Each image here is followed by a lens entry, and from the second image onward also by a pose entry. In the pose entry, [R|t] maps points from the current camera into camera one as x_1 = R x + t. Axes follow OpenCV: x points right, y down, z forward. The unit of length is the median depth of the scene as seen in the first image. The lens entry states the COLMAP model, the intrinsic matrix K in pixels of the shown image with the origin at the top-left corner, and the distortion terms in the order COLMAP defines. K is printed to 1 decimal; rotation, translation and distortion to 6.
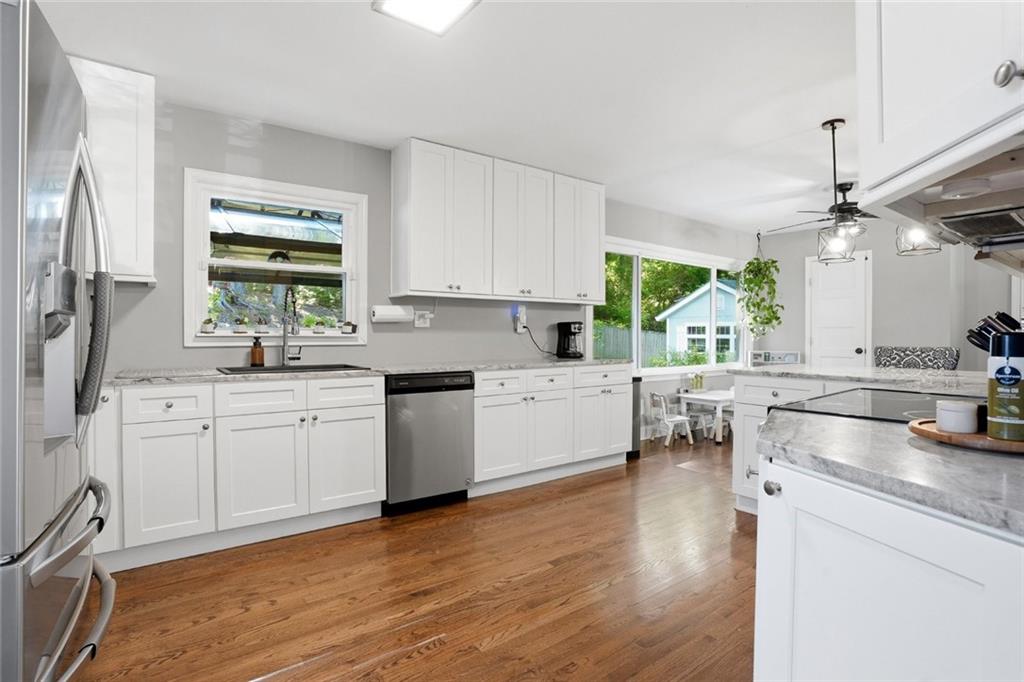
lens RADIAL K [[503.3, 0, 507.1], [0, 503.3, 337.6], [0, 0, 1]] dist [-0.089726, 0.034875]
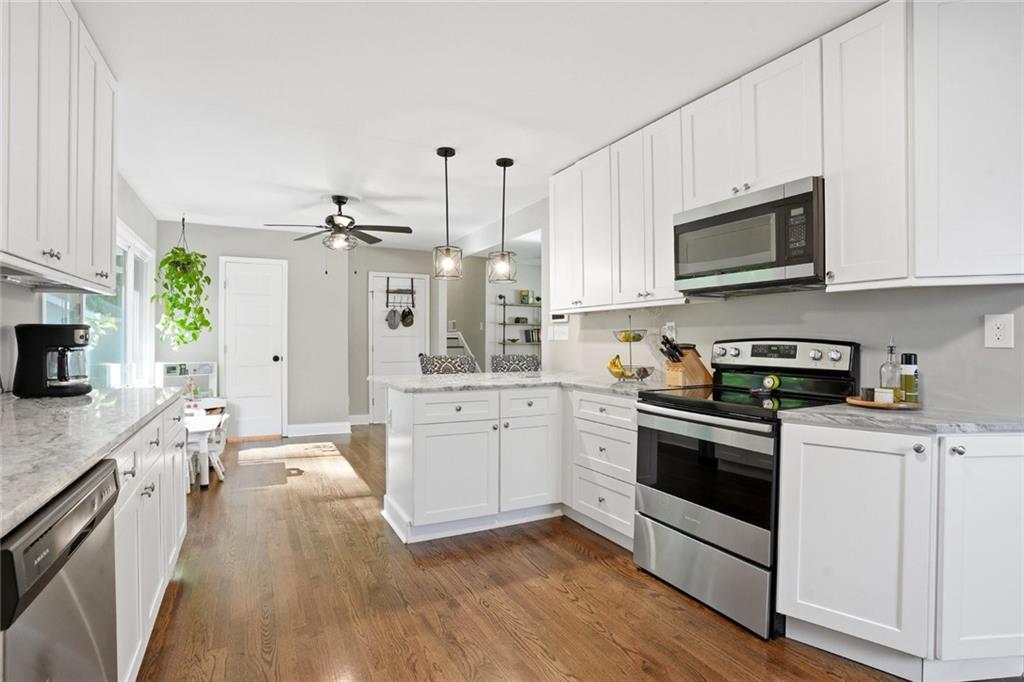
lens RADIAL K [[503.3, 0, 507.1], [0, 503.3, 337.6], [0, 0, 1]] dist [-0.089726, 0.034875]
pose [[0.165967, 0.003041, 0.986127, -0.277488], [0.003064, 0.999989, -0.003600, -0.015029], [-0.986127, 0.003619, 0.165956, 0.484763]]
